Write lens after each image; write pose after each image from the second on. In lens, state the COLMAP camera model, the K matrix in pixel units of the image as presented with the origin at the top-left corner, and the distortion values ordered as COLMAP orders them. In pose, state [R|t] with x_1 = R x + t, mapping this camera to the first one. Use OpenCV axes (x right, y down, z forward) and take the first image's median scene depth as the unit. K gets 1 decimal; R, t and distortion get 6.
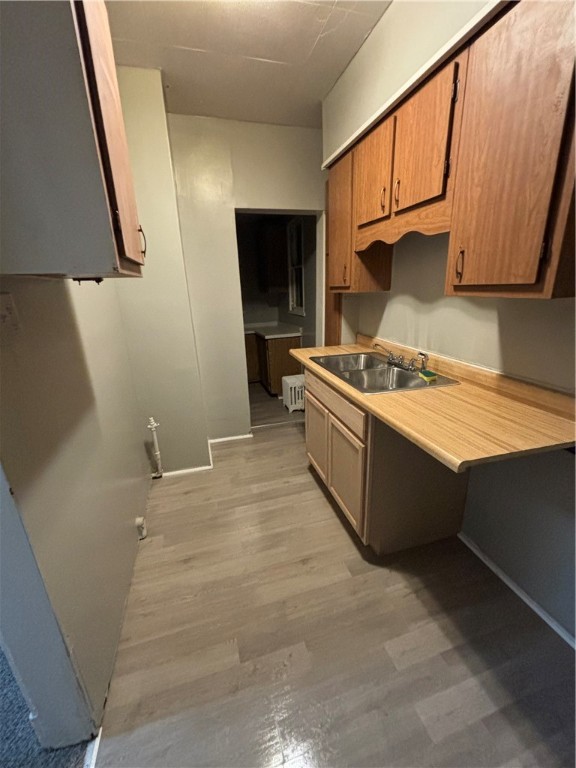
lens RADIAL K [[309.2, 0, 288.0], [0, 309.2, 384.0], [0, 0, 1]] dist [-0.002604, -0.000156]
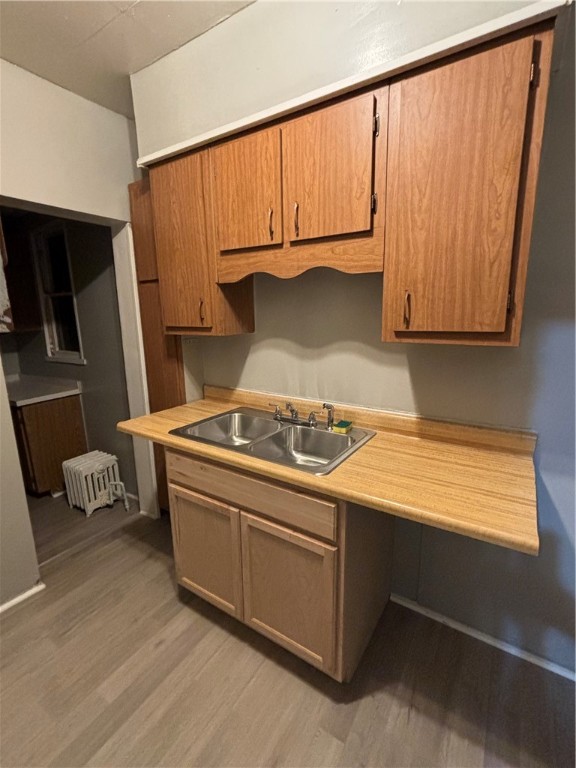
lens RADIAL K [[353.6, 0, 288.0], [0, 353.6, 384.0], [0, 0, 1]] dist [0.000242, -0.000533]
pose [[0.755715, -0.115550, 0.644627, -0.303692], [0.191497, 0.980280, -0.048781, -0.146005], [-0.626278, 0.160309, 0.762940, 0.359656]]
